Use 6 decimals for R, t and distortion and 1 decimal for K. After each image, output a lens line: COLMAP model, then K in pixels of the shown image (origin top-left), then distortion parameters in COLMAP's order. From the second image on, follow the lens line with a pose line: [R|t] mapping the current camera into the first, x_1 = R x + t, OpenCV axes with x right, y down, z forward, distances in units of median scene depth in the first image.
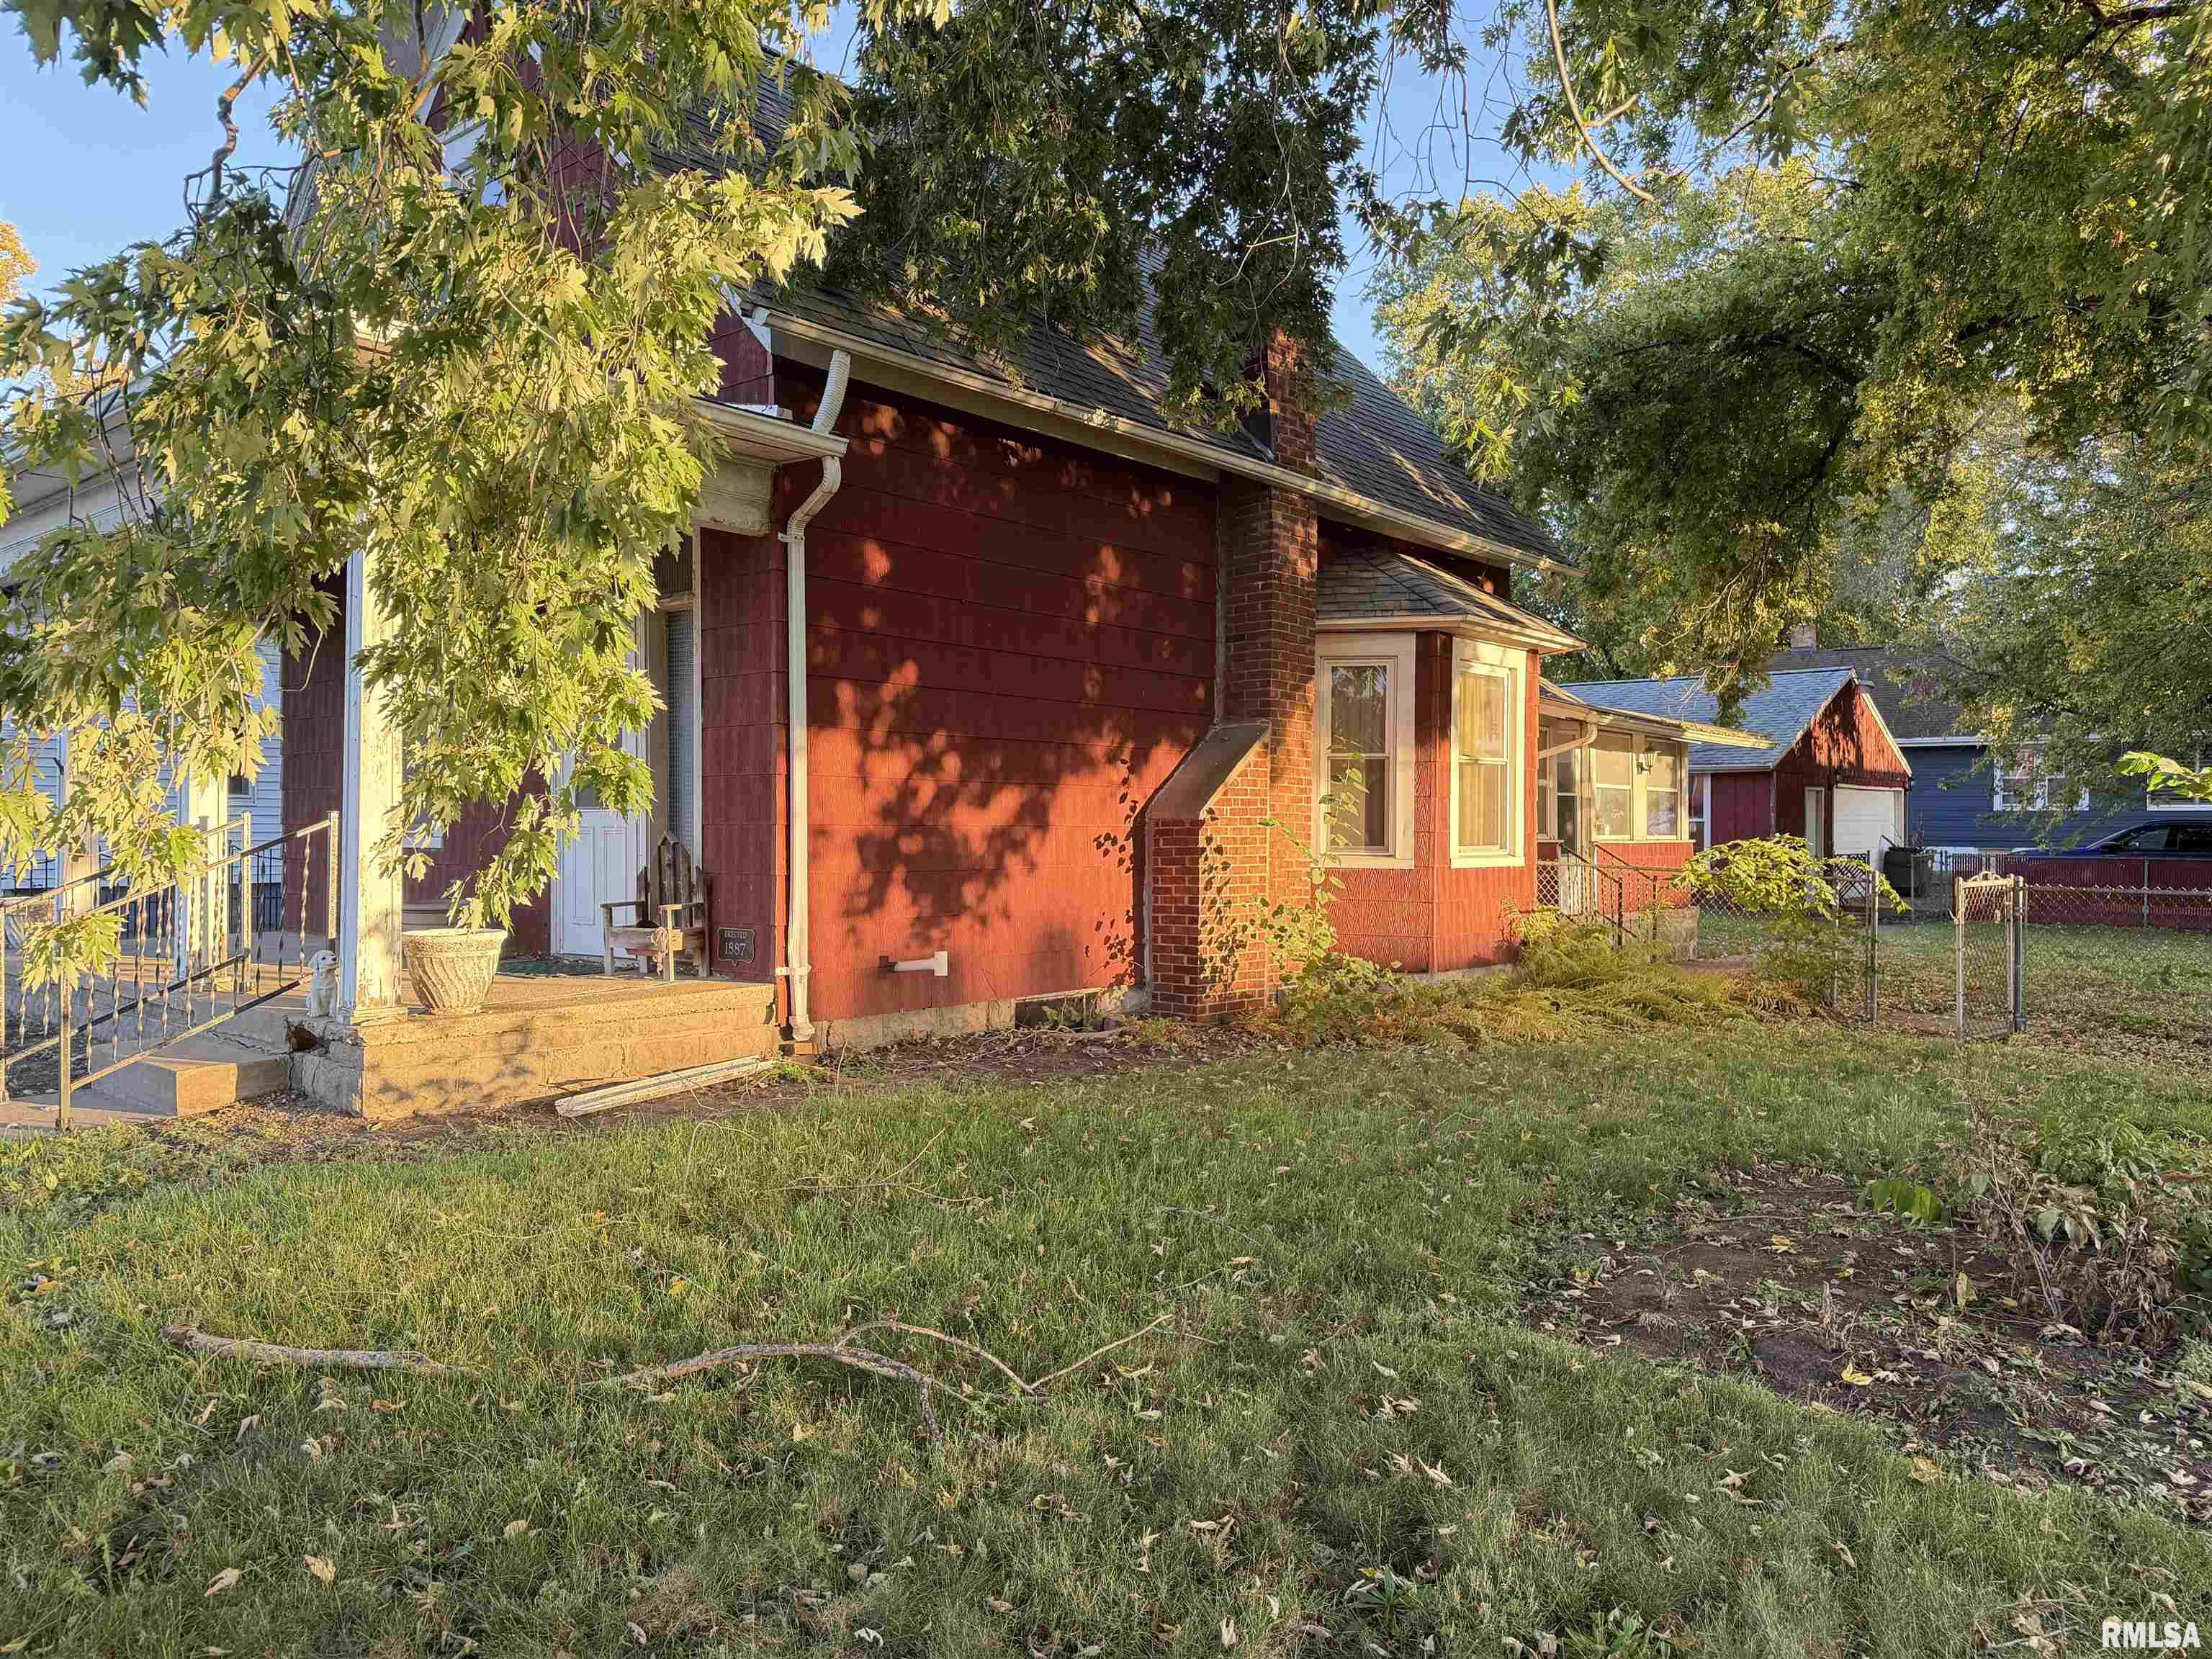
lens RADIAL K [[1581.3, 0, 1106.0], [0, 1581.3, 829.5], [0, 0, 1]] dist [0.005084, 0.000841]
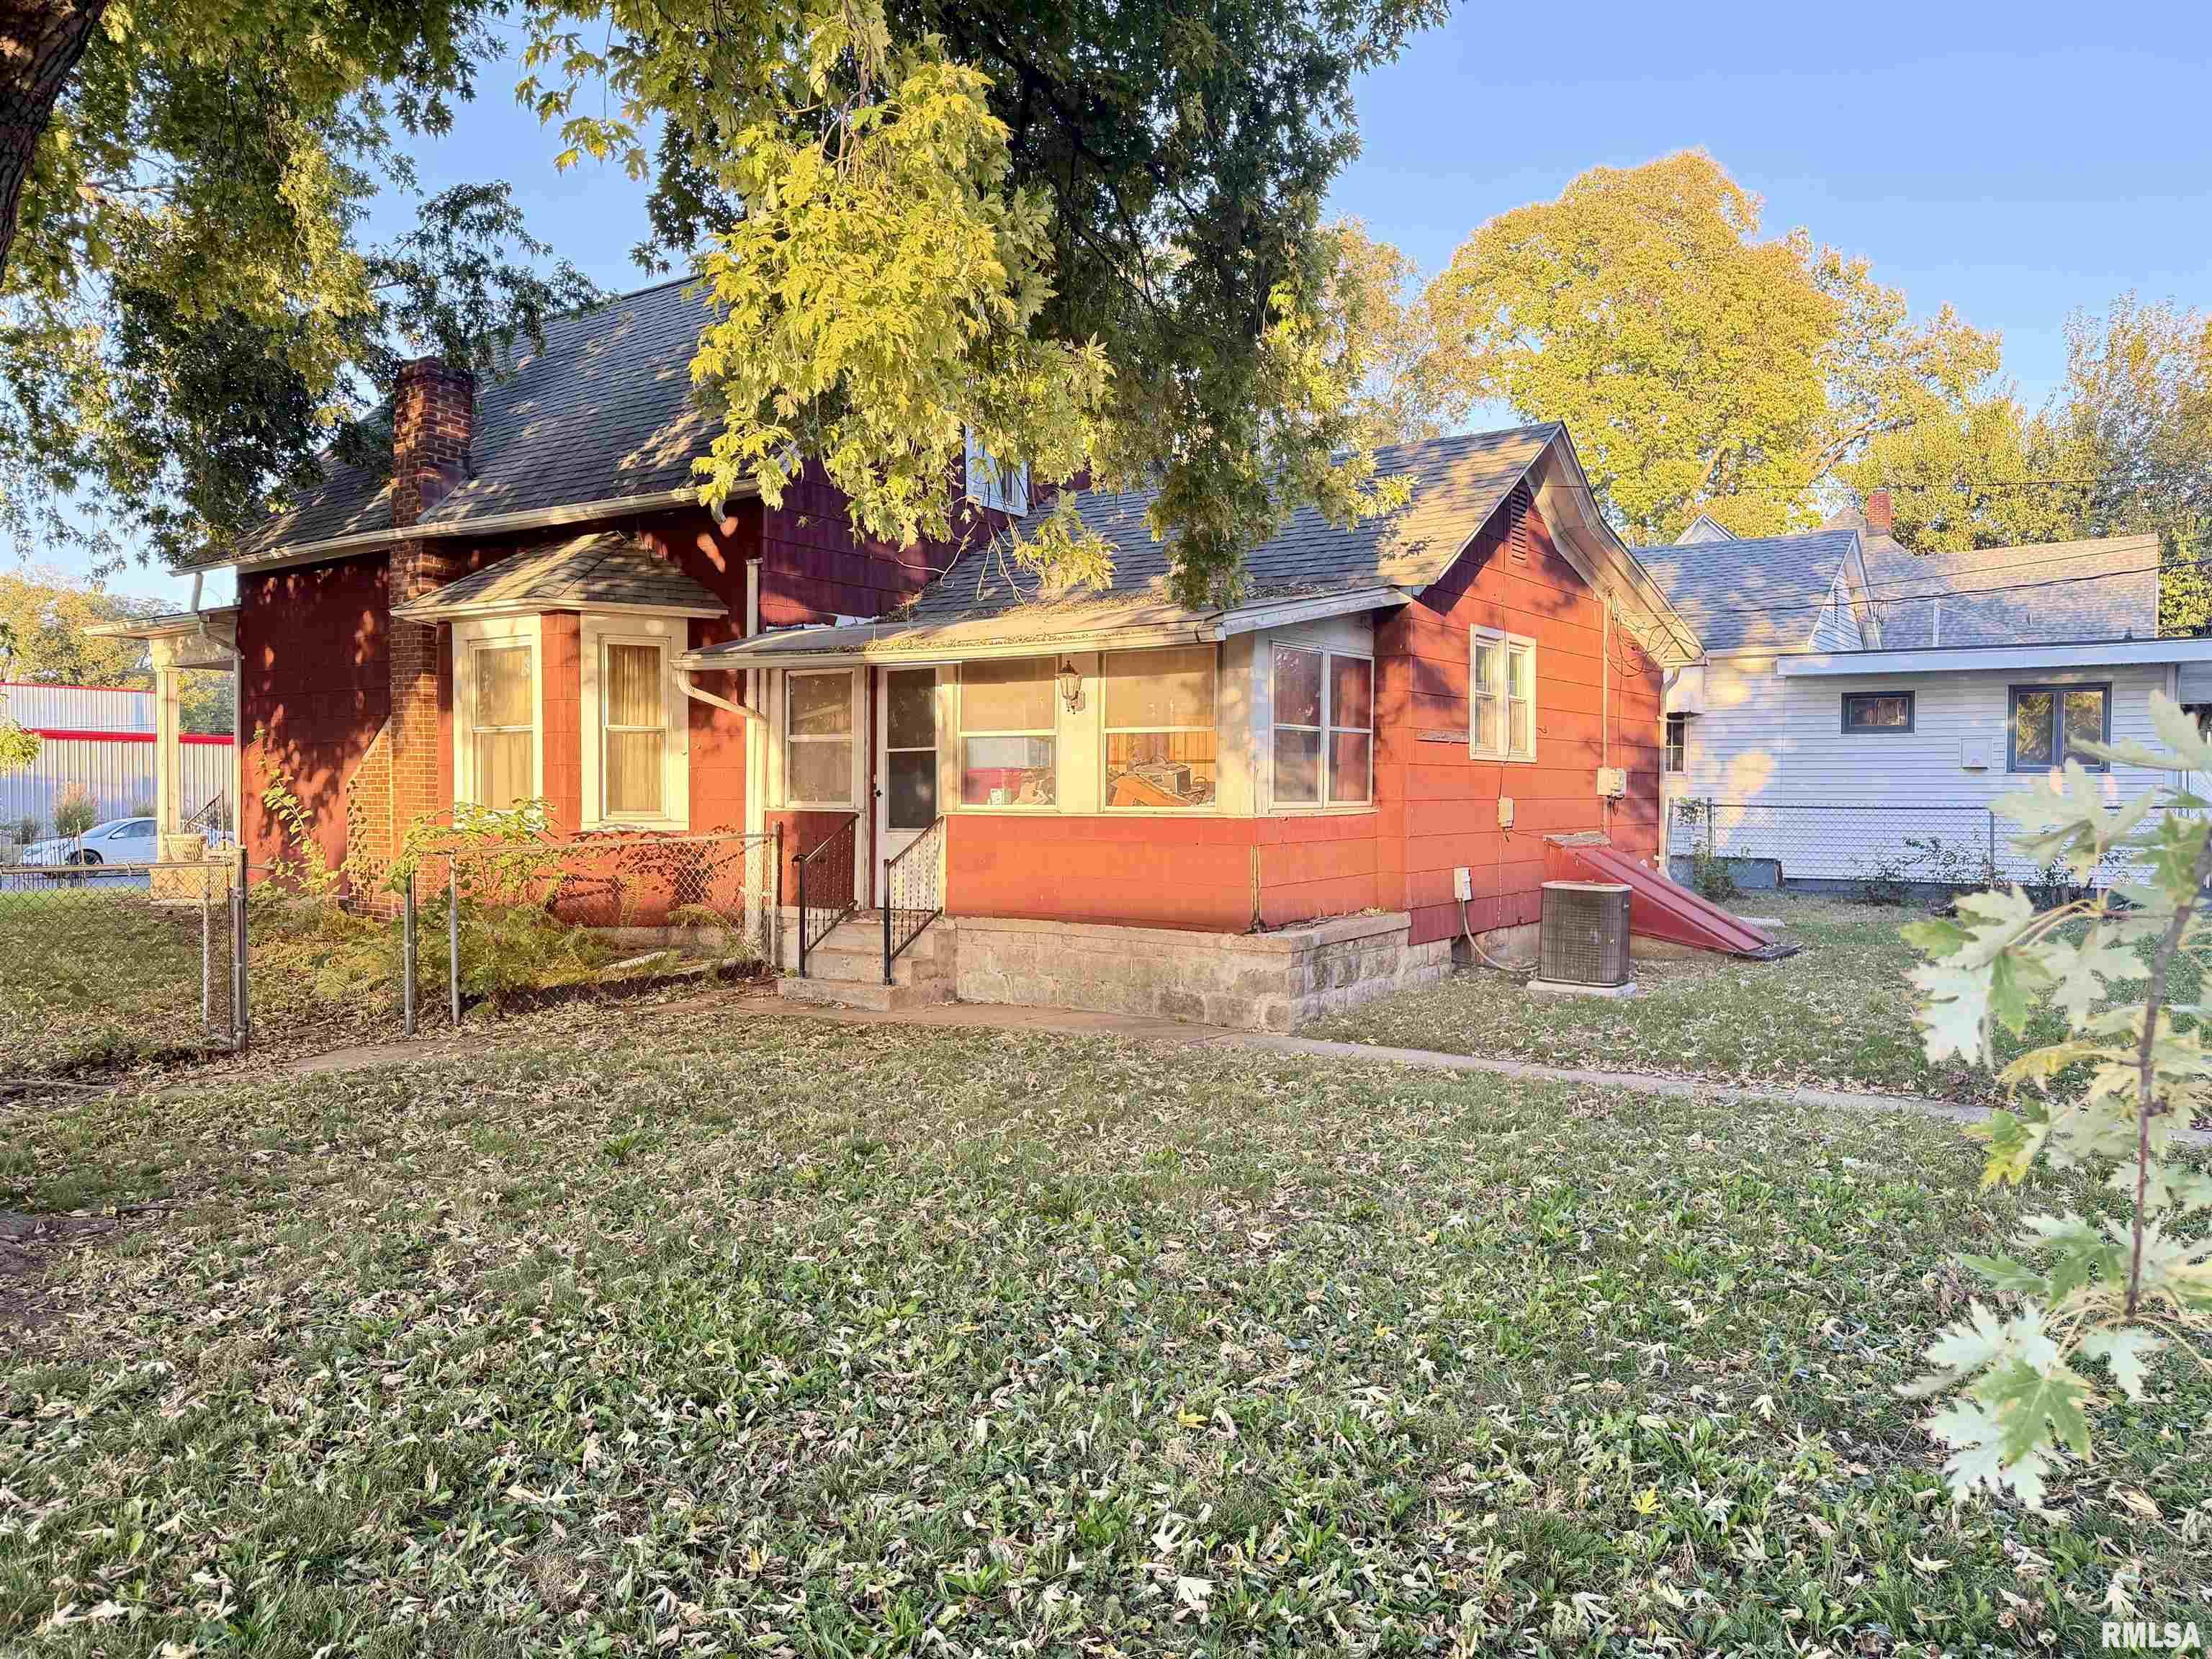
lens RADIAL K [[1581.3, 0, 1106.0], [0, 1581.3, 829.5], [0, 0, 1]] dist [0.005084, 0.000841]
pose [[0.026867, 0.017716, -0.999482, 1.645964], [-0.010417, 0.999794, 0.017441, -0.000271], [0.999585, 0.009943, 0.027046, 1.770038]]
